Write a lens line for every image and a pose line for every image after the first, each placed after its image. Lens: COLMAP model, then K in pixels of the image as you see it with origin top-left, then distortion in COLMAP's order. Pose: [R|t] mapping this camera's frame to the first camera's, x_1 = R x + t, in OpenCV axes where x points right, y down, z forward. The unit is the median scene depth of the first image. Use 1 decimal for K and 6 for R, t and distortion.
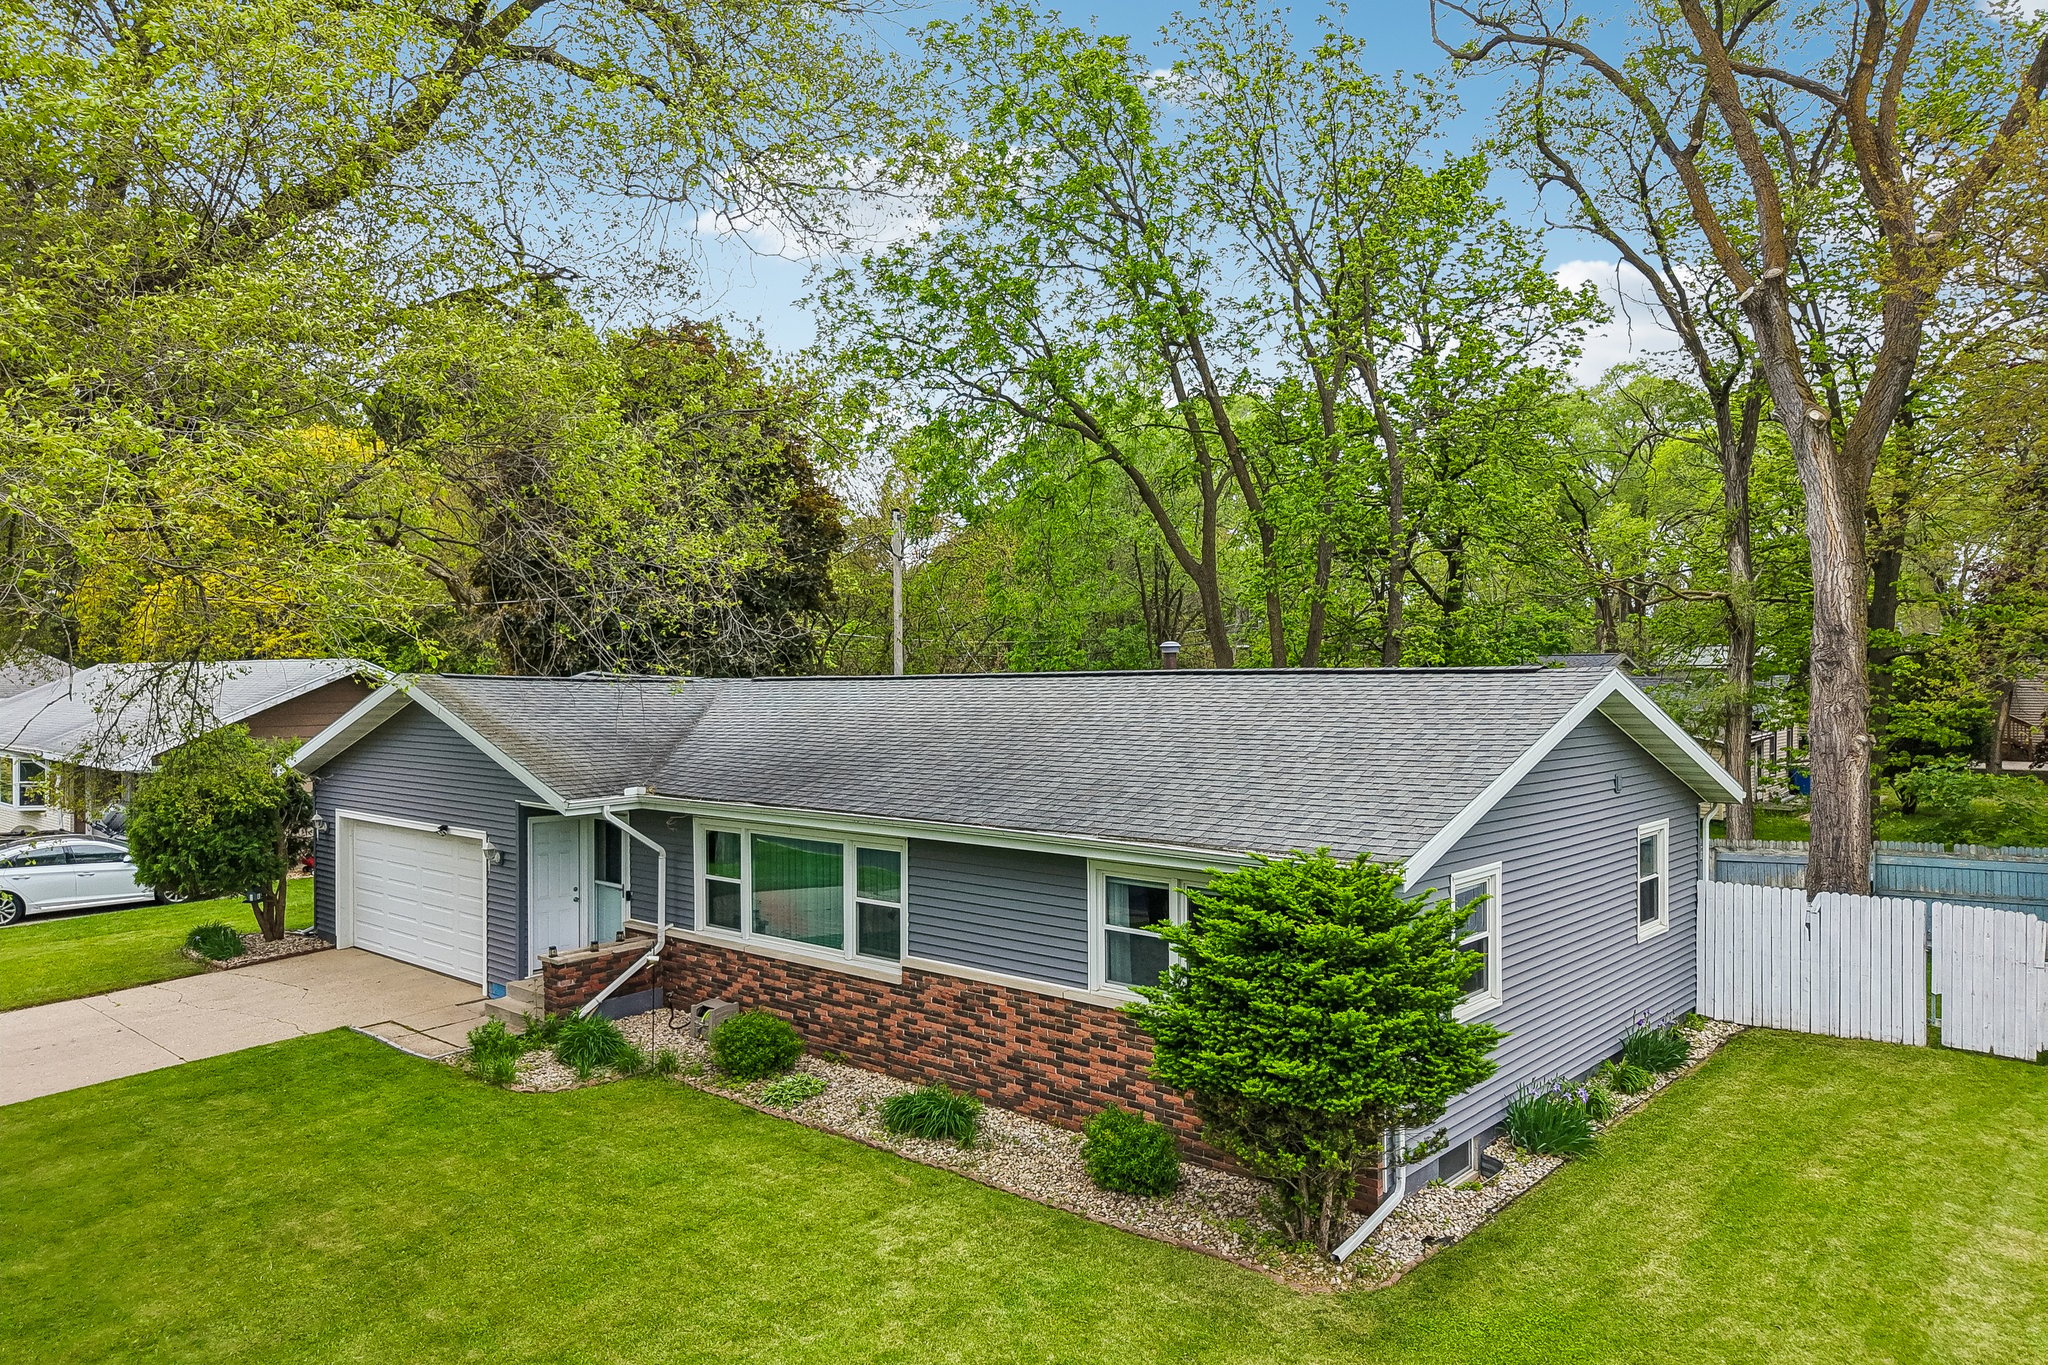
lens RADIAL K [[1378.9, 0, 1024.0], [0, 1378.9, 682.5], [0, 0, 1]] dist [-0.010289, 0.023675]
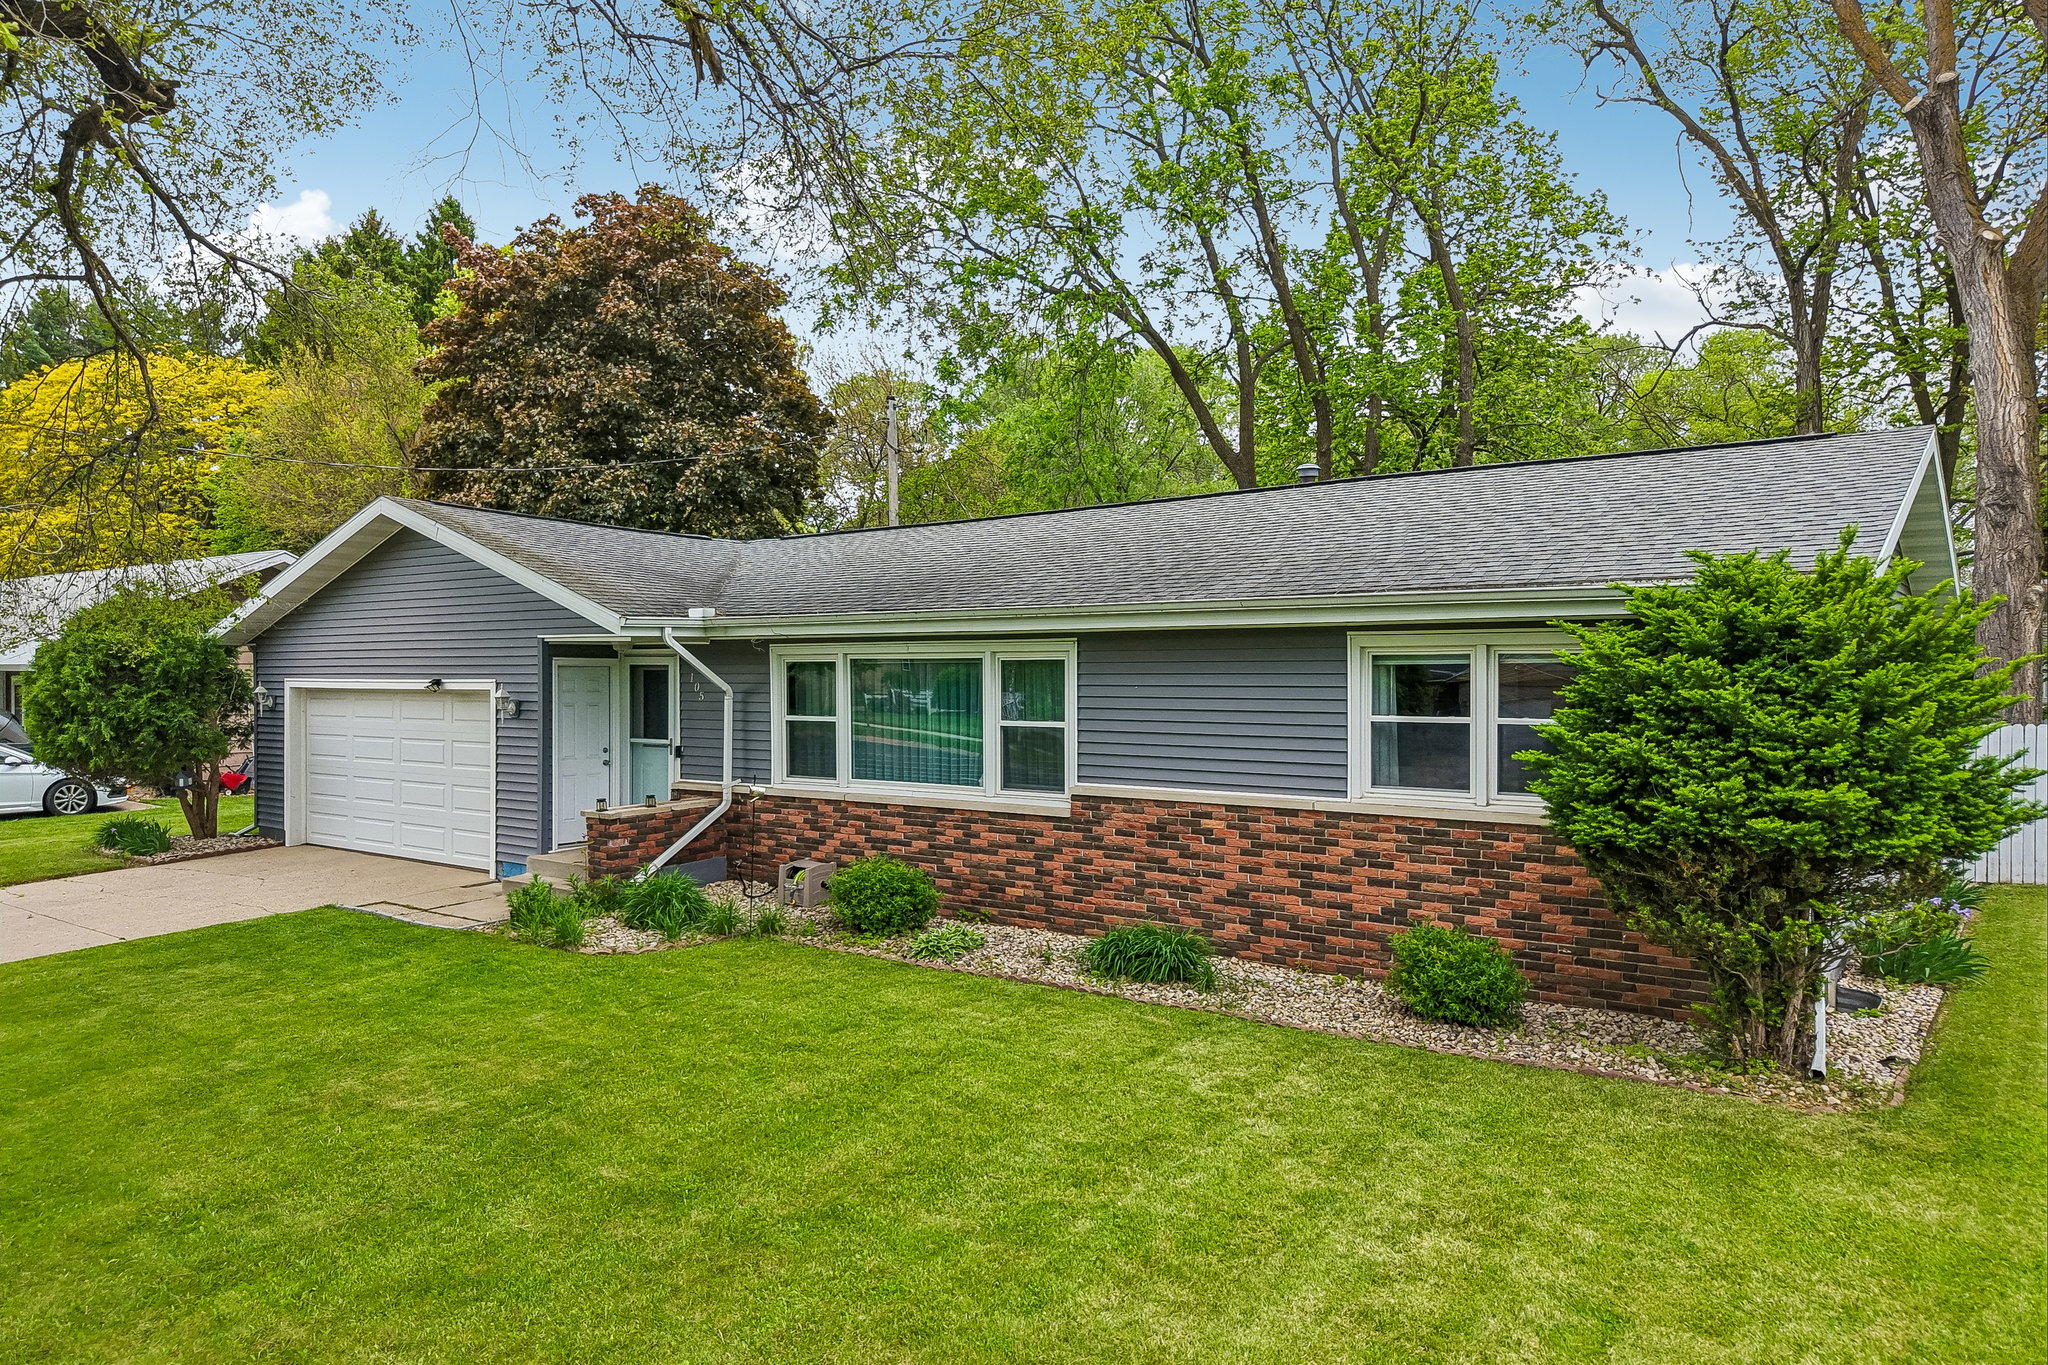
lens RADIAL K [[1372.2, 0, 1024.0], [0, 1372.2, 682.5], [0, 0, 1]] dist [0.009772, -0.006209]
pose [[0.996403, 0.003181, 0.084684, -0.191276], [-0.003151, 0.999995, -0.000488, 0.144700], [-0.084685, 0.000220, 0.996408, 0.201679]]
